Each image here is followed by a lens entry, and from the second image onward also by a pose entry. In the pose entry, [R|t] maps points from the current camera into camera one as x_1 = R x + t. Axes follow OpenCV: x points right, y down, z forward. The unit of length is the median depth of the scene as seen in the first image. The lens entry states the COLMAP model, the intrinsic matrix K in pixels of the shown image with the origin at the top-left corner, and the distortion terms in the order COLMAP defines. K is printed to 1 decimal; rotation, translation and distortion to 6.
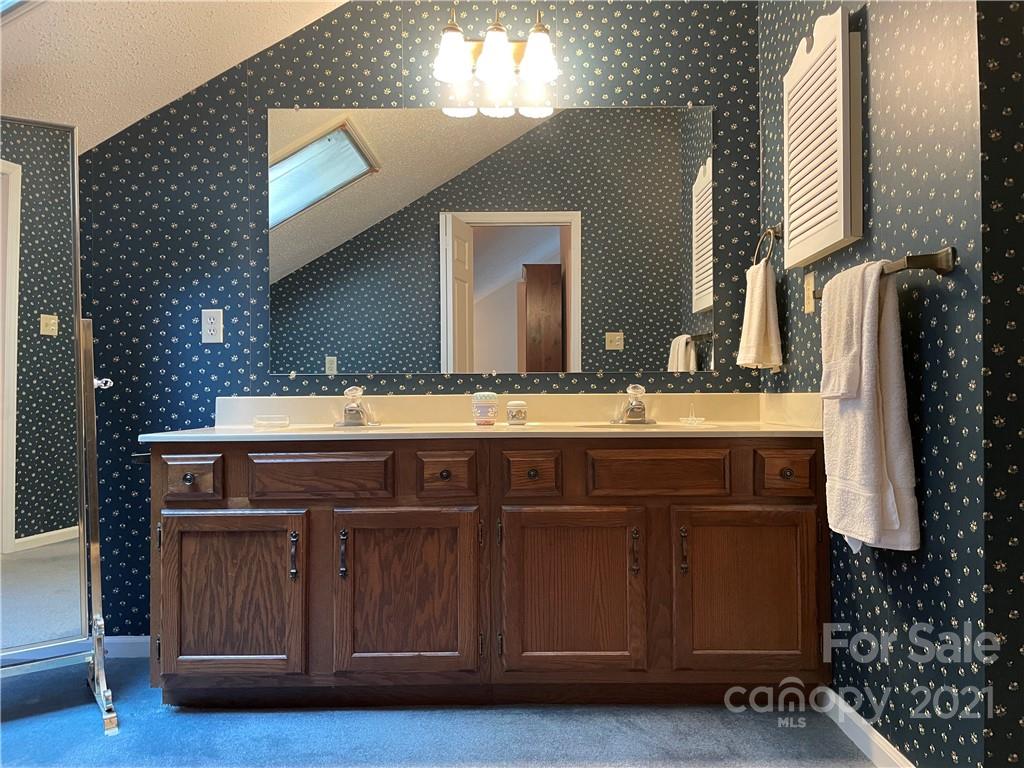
lens RADIAL K [[779.2, 0, 520.8], [0, 779.2, 381.6], [0, 0, 1]] dist [0.092483, -0.123671]
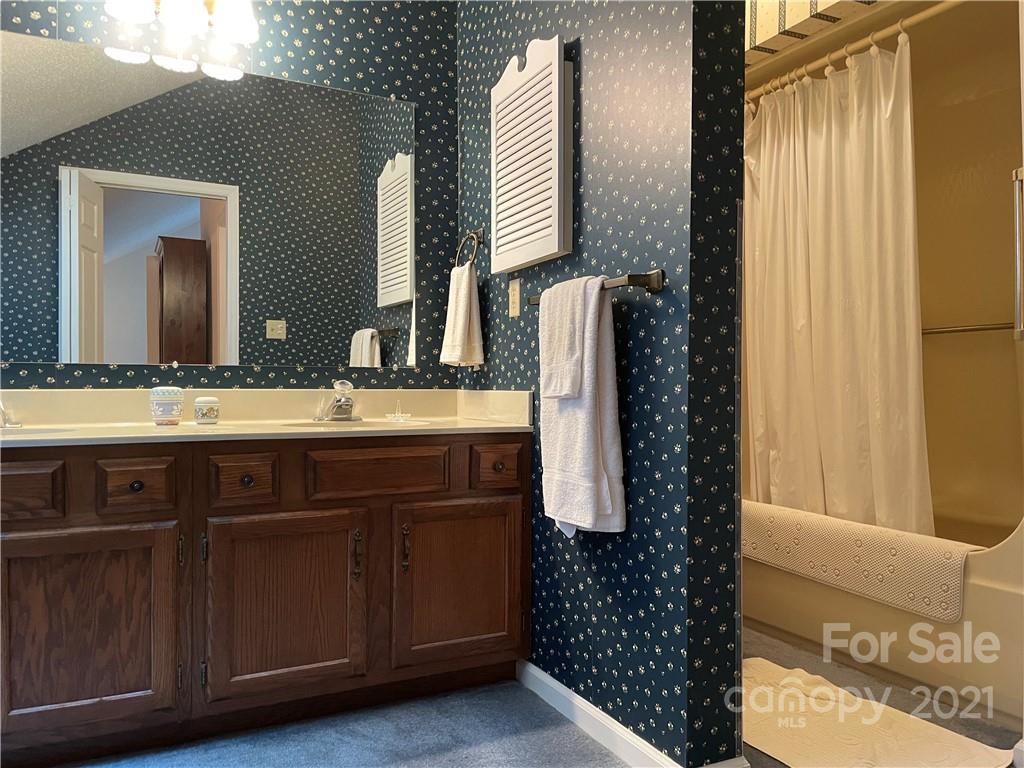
lens RADIAL K [[779.2, 0, 518.7], [0, 779.2, 385.8], [0, 0, 1]] dist [0.092483, -0.123671]
pose [[0.890312, 0.007945, 0.455281, -0.118569], [-0.017290, 0.999717, 0.016365, -0.010559], [-0.455022, -0.022442, 0.890197, 0.050620]]
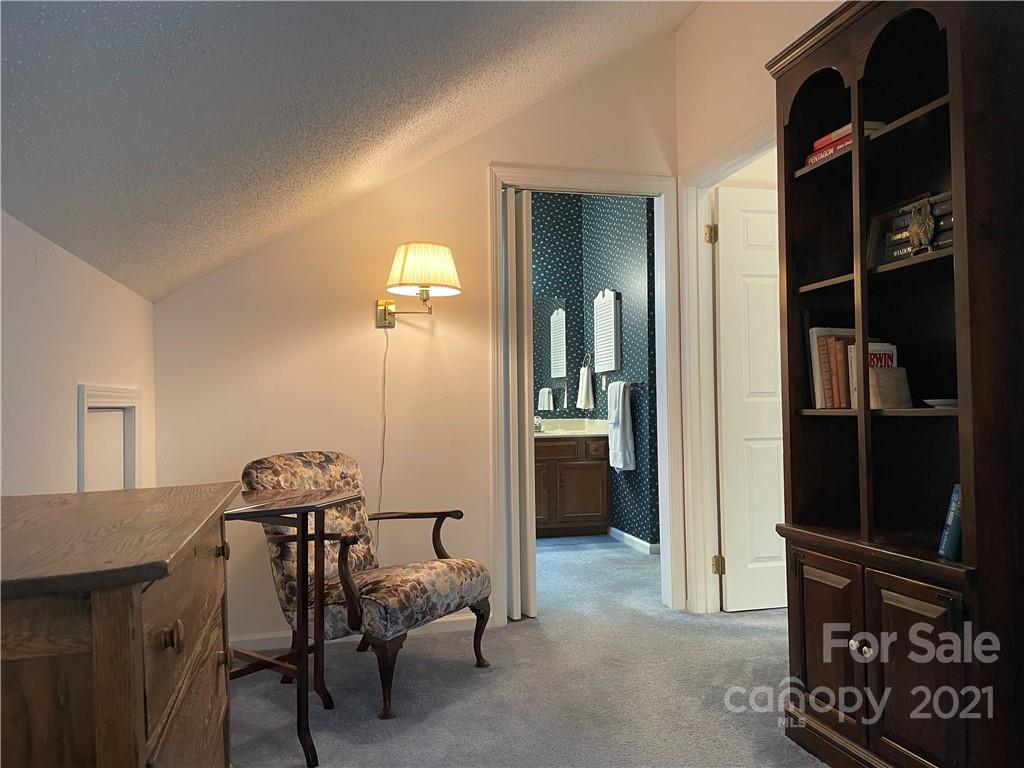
lens RADIAL K [[779.2, 0, 516.0], [0, 779.2, 384.4], [0, 0, 1]] dist [0.092483, -0.123671]
pose [[0.971227, -0.002634, 0.238141, -0.591721], [0.002484, 0.999996, 0.000930, -0.116139], [-0.238143, -0.000312, 0.971230, -1.602980]]
